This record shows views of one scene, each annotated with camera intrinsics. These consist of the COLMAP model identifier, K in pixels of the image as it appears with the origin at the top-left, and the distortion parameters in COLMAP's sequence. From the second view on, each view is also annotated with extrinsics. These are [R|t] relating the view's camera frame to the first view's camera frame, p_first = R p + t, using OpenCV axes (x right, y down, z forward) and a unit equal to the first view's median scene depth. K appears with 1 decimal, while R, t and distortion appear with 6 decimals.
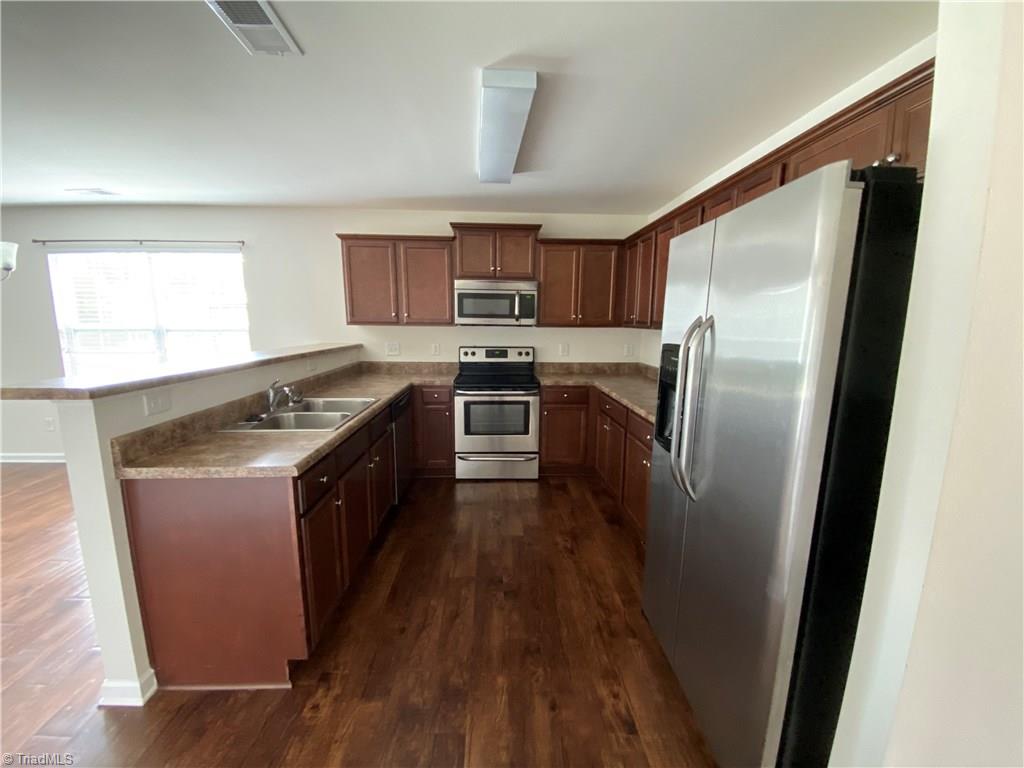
lens RADIAL K [[410.6, 0, 511.9], [0, 410.6, 390.4], [0, 0, 1]] dist [-0.009666, -0.000816]
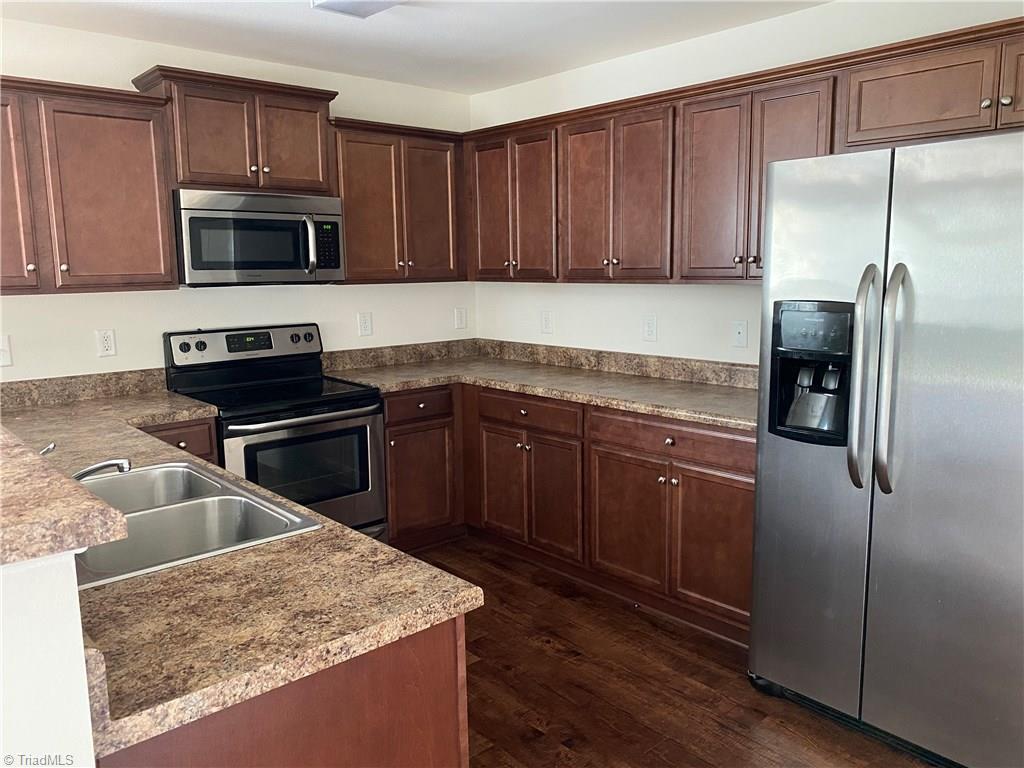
lens RADIAL K [[776.2, 0, 514.6], [0, 776.2, 377.1], [0, 0, 1]] dist [-0.009564, -0.005709]
pose [[0.775471, -0.108728, 0.621951, -0.407629], [0.125361, 0.991964, 0.017107, -0.026782], [-0.618812, 0.064702, 0.782870, 0.095206]]
